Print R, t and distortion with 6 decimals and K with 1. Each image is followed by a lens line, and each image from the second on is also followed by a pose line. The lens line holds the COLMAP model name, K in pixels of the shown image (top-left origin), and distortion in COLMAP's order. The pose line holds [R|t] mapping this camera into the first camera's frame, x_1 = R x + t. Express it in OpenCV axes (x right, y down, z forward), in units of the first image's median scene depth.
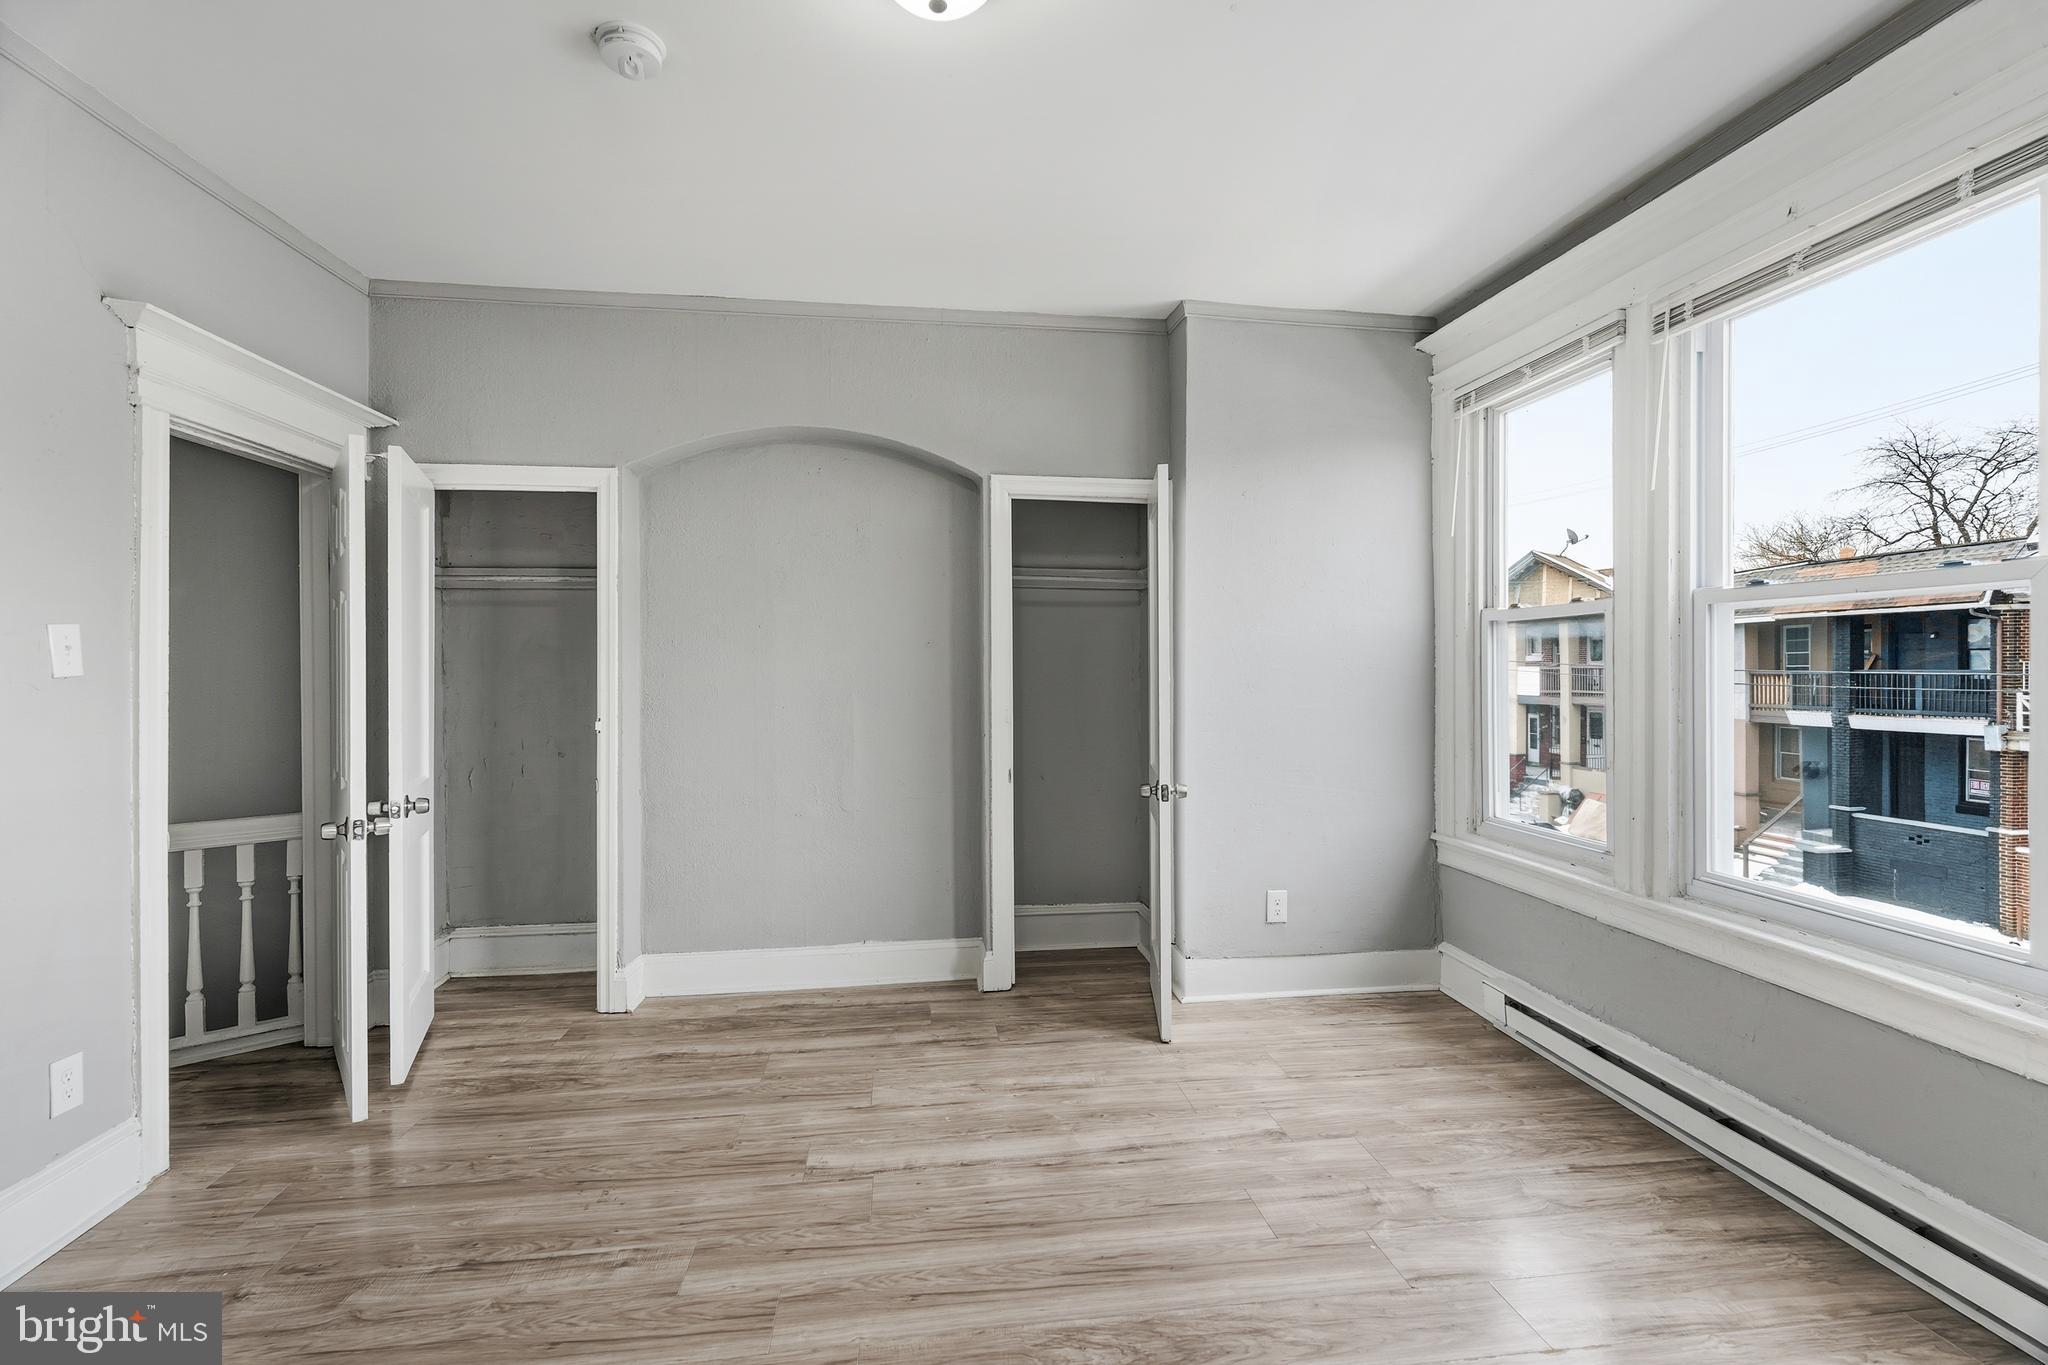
lens RADIAL K [[927.5, 0, 1031.0], [0, 927.5, 671.3], [0, 0, 1]] dist [-0.001151, -0.000104]
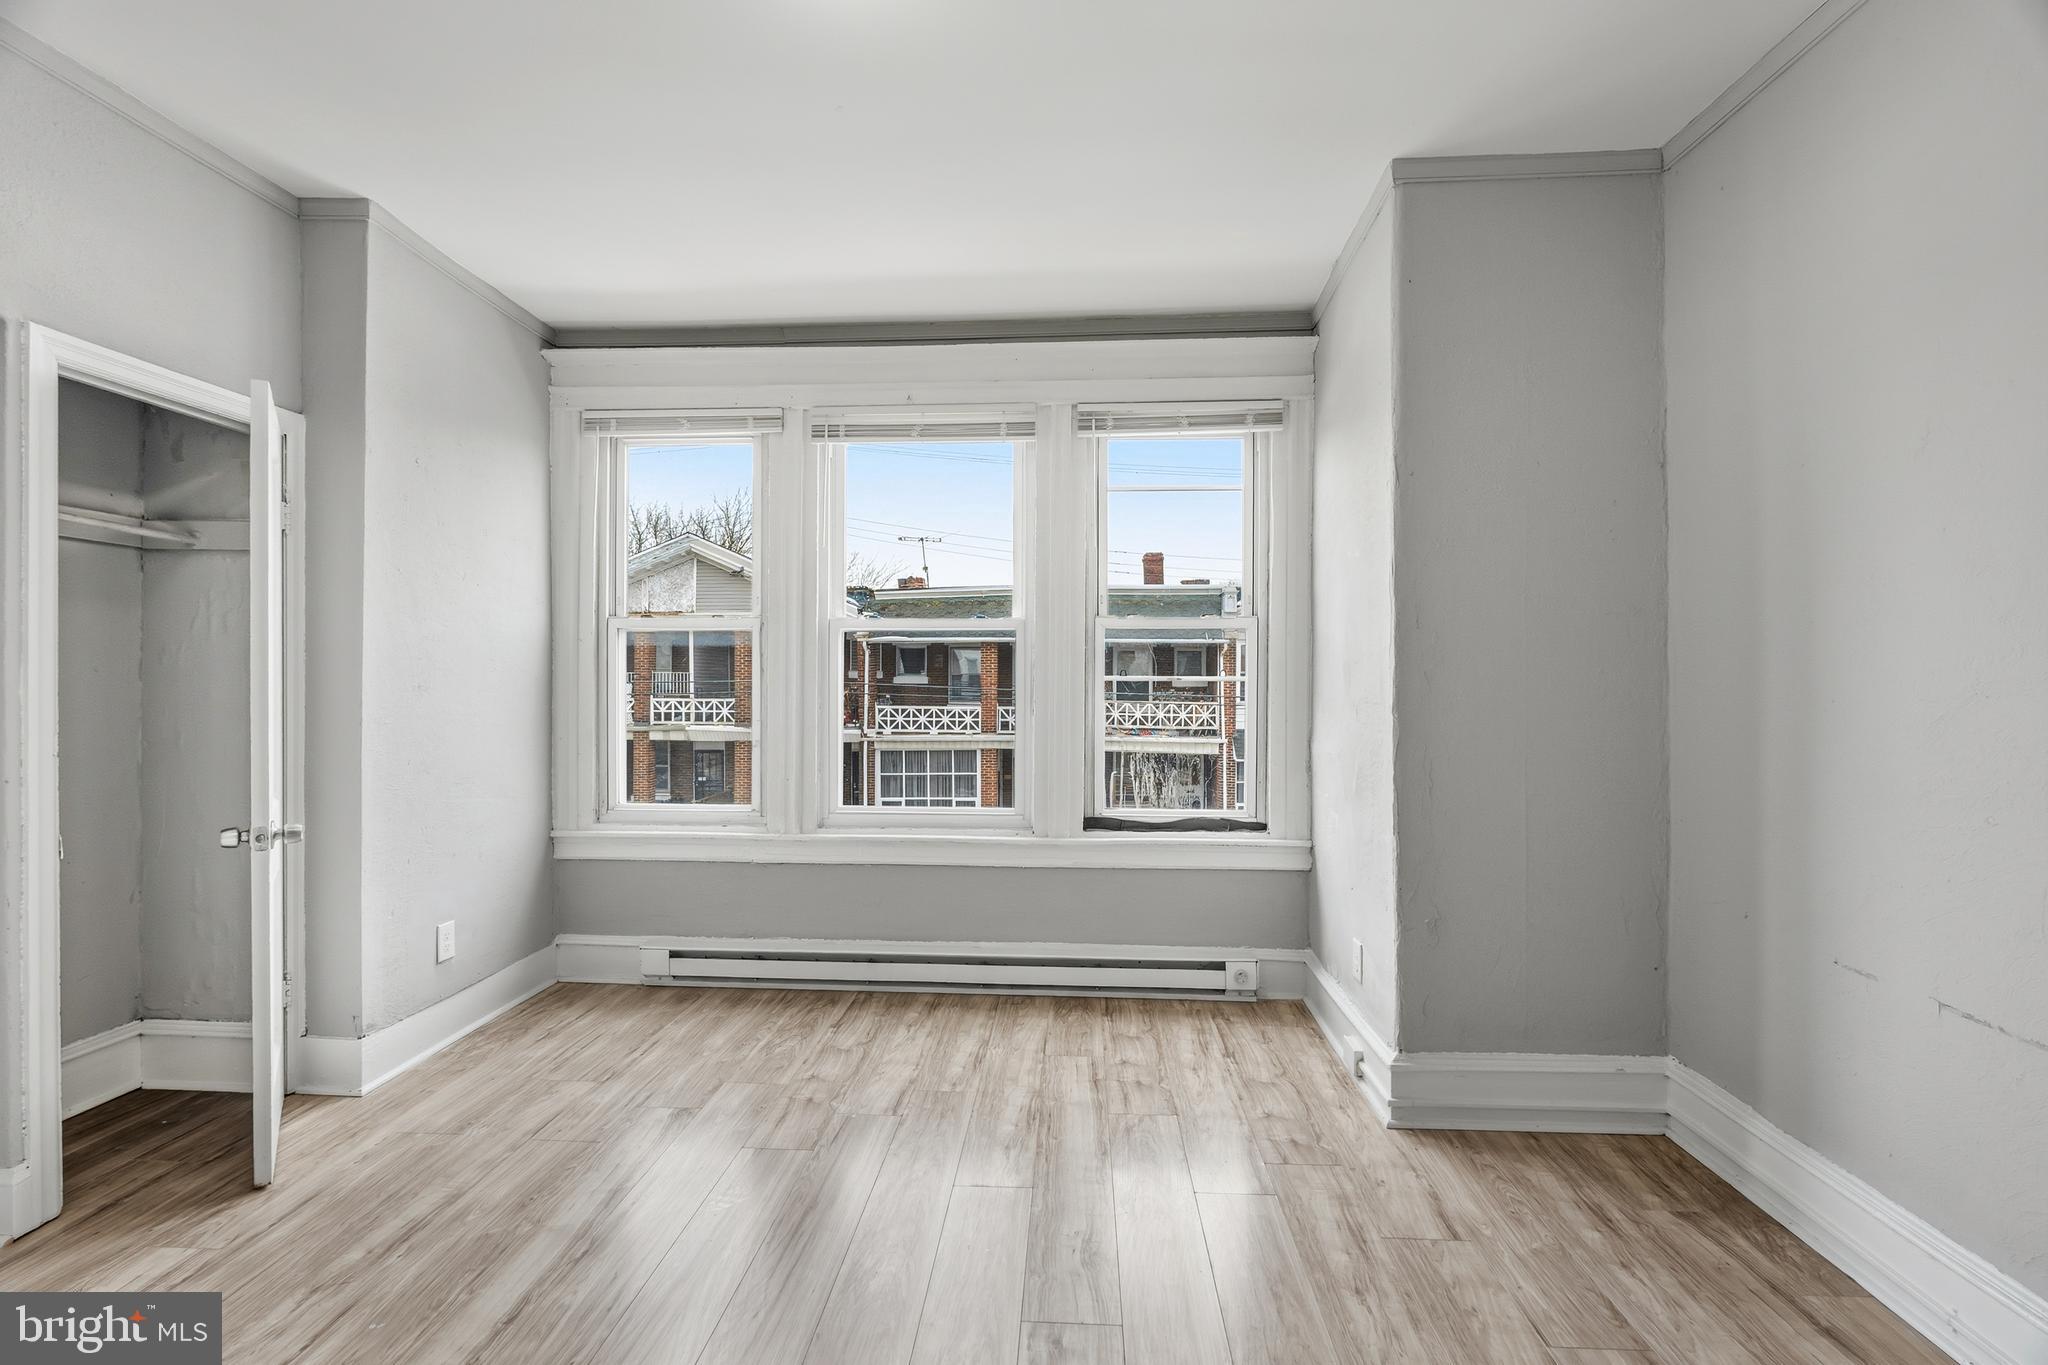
lens RADIAL K [[927.5, 0, 1031.0], [0, 927.5, 671.3], [0, 0, 1]] dist [-0.001151, -0.000104]
pose [[0.187256, 0.009712, 0.982263, -0.521482], [0.003027, 0.999941, -0.010464, 0.011201], [-0.982307, 0.004933, 0.187215, 0.314076]]
